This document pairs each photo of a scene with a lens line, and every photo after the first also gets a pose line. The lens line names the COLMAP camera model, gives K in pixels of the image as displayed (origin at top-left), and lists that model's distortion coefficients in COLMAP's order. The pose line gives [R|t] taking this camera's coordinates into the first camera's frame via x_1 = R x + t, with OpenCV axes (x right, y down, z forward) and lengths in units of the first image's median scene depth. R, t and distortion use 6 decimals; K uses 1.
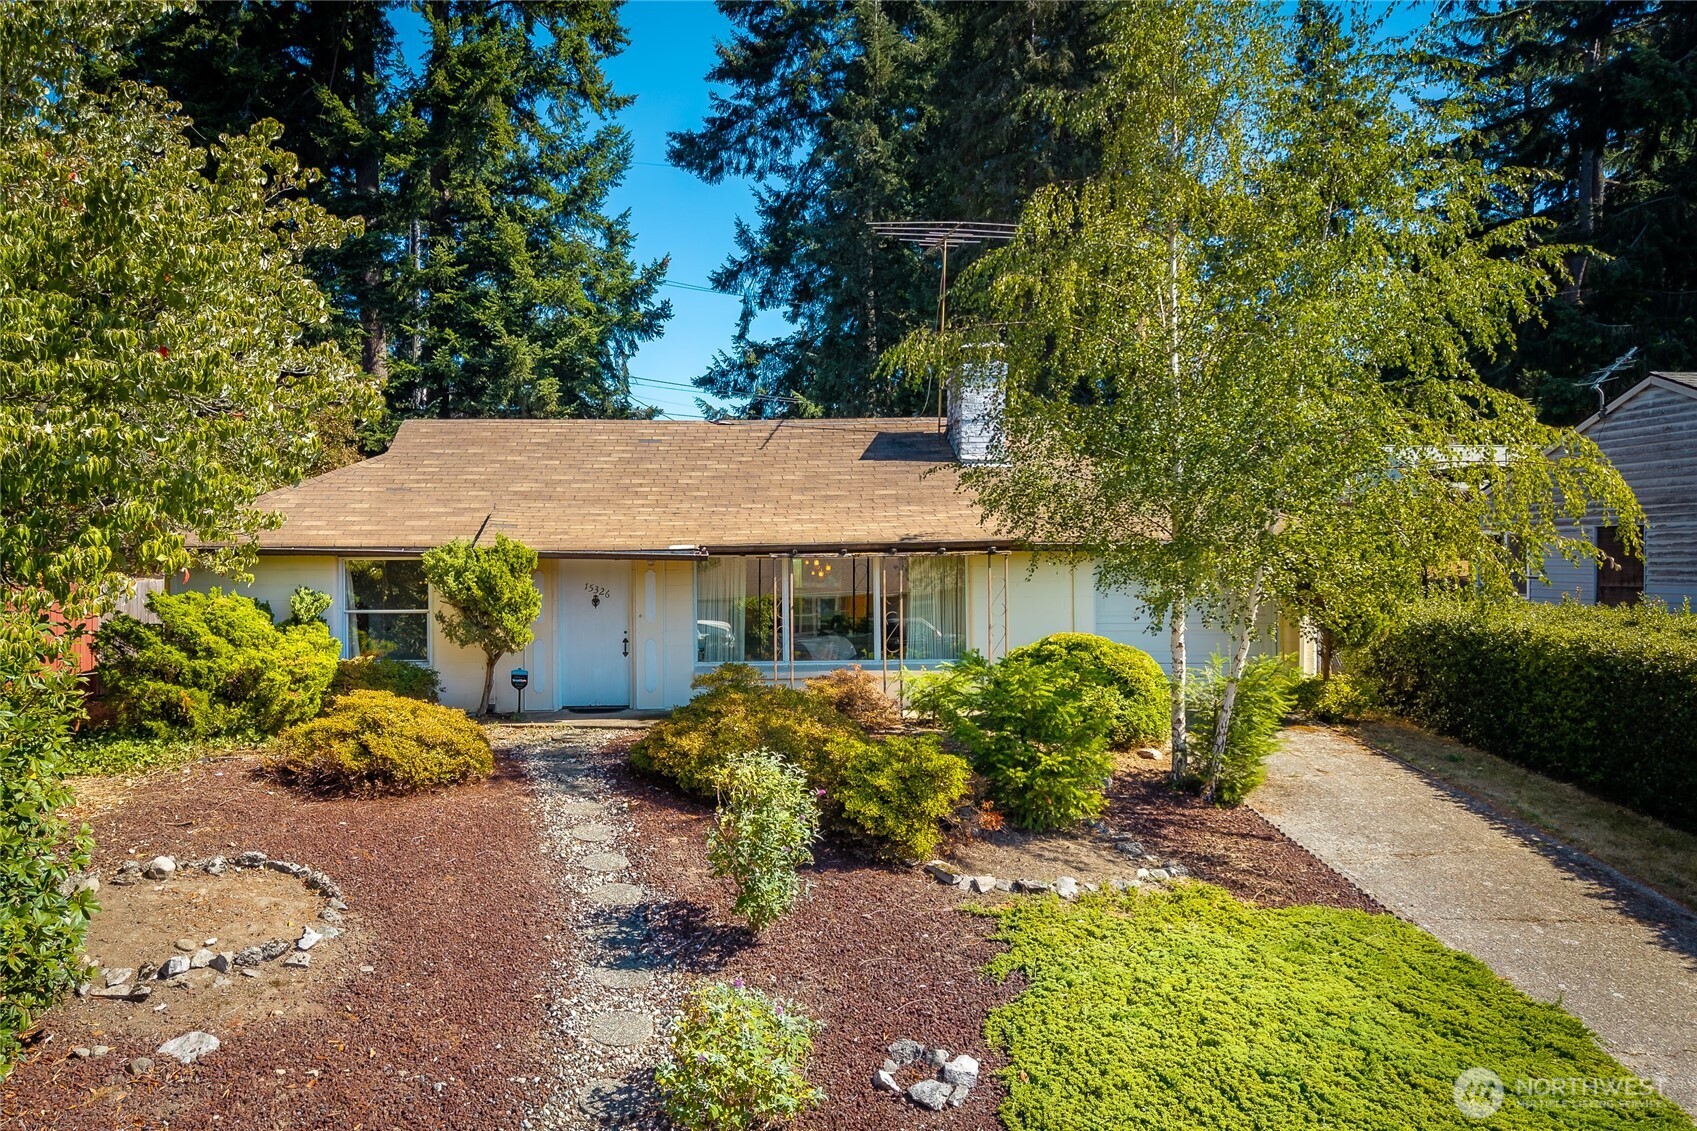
lens RADIAL K [[1167.9, 0, 754.3], [0, 1167.9, 588.5], [0, 0, 1]] dist [0.040141, -0.029586]
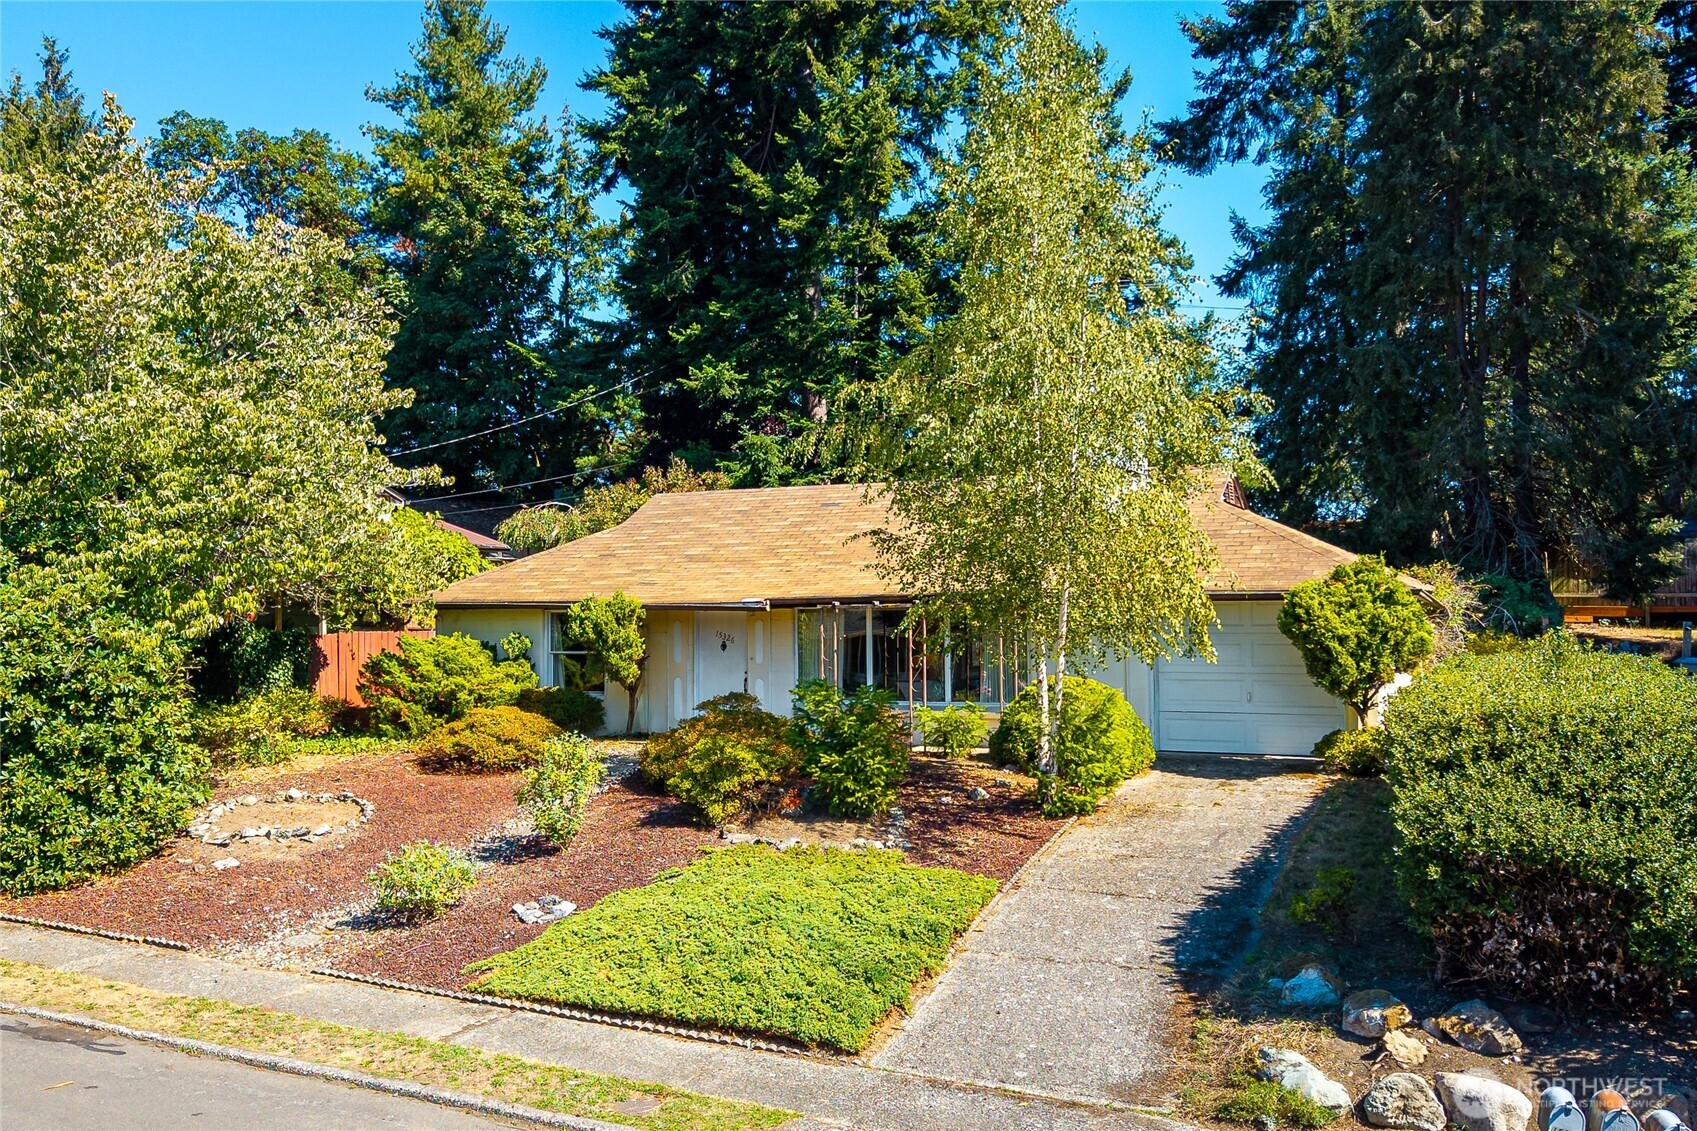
lens RADIAL K [[1537.8, 0, 837.3], [0, 1537.8, 602.6], [0, 0, 1]] dist [0.182136, -0.363335]
pose [[0.901273, -0.000660, -0.433251, 0.748562], [-0.014524, 0.999391, -0.031735, 0.016548], [0.433008, 0.034894, 0.900714, -0.431522]]
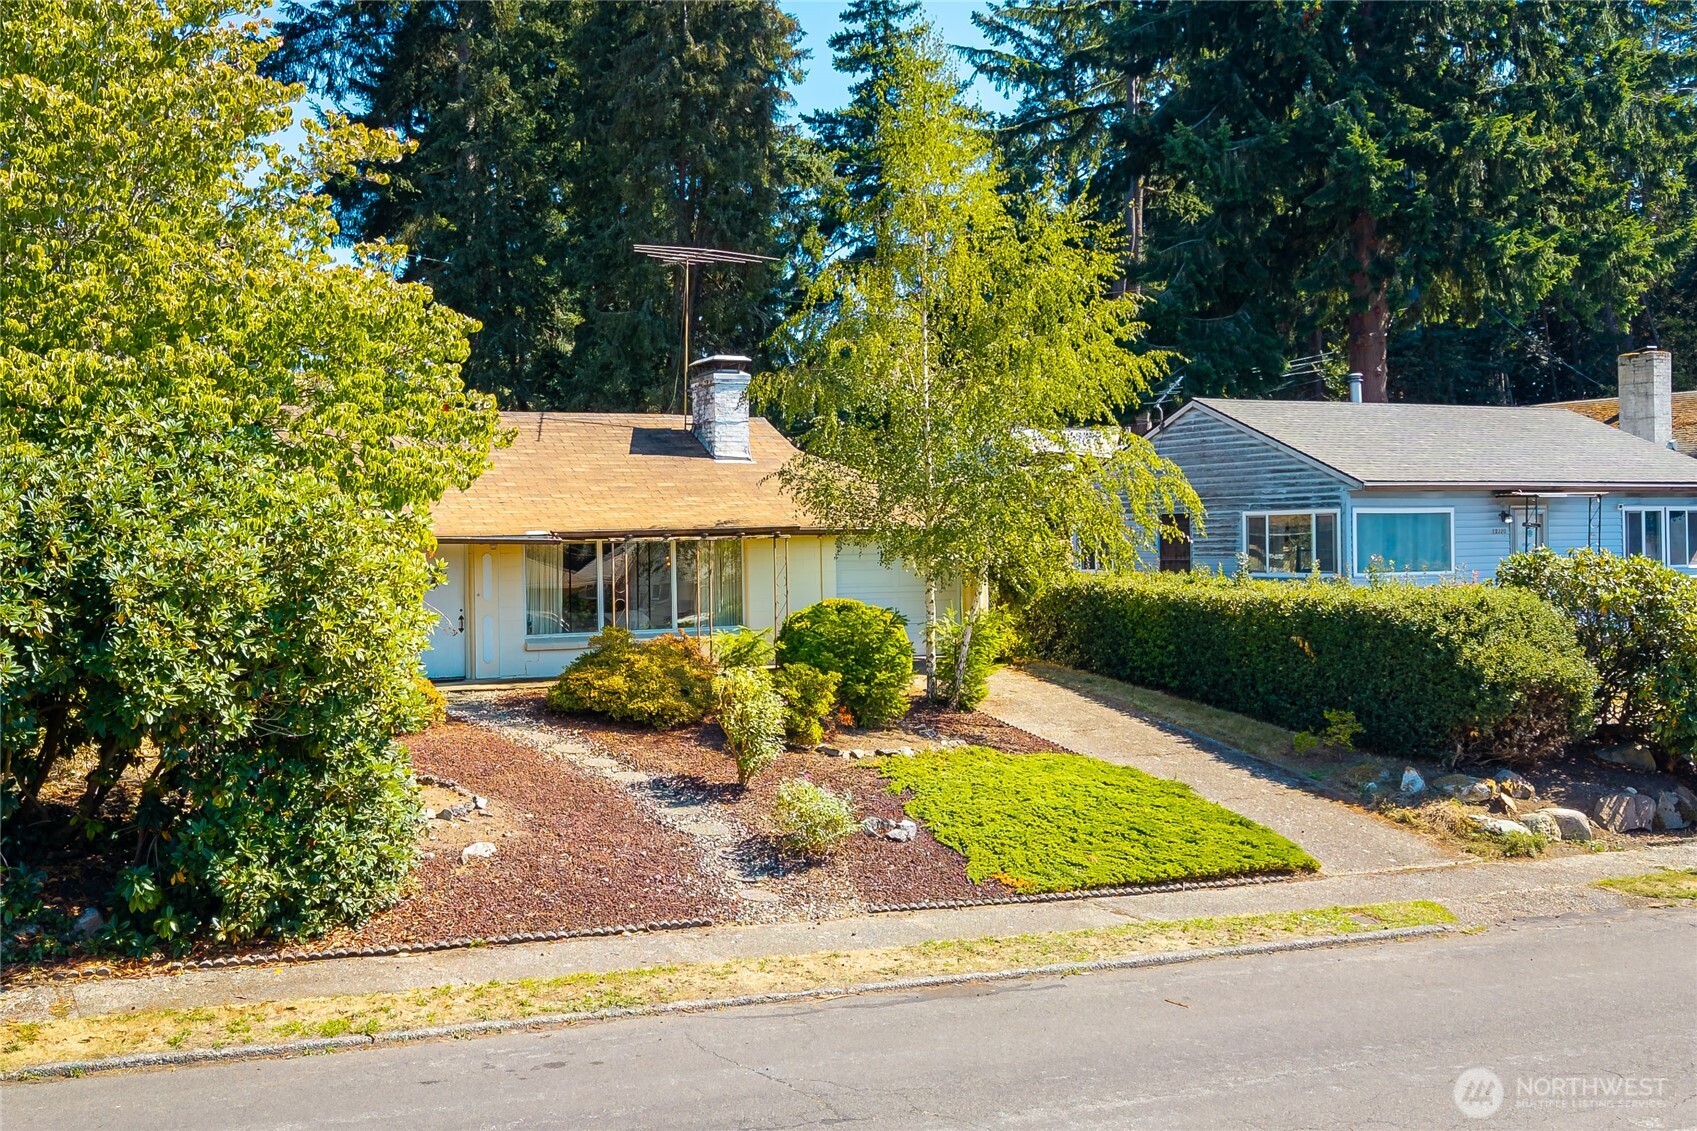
lens RADIAL K [[1537.8, 0, 837.3], [0, 1537.8, 602.6], [0, 0, 1]] dist [0.182136, -0.363335]
pose [[0.905715, -0.022833, 0.423272, -0.448133], [0.018935, 0.999731, 0.013412, 0.020072], [-0.423464, -0.004133, 0.905904, -0.531135]]
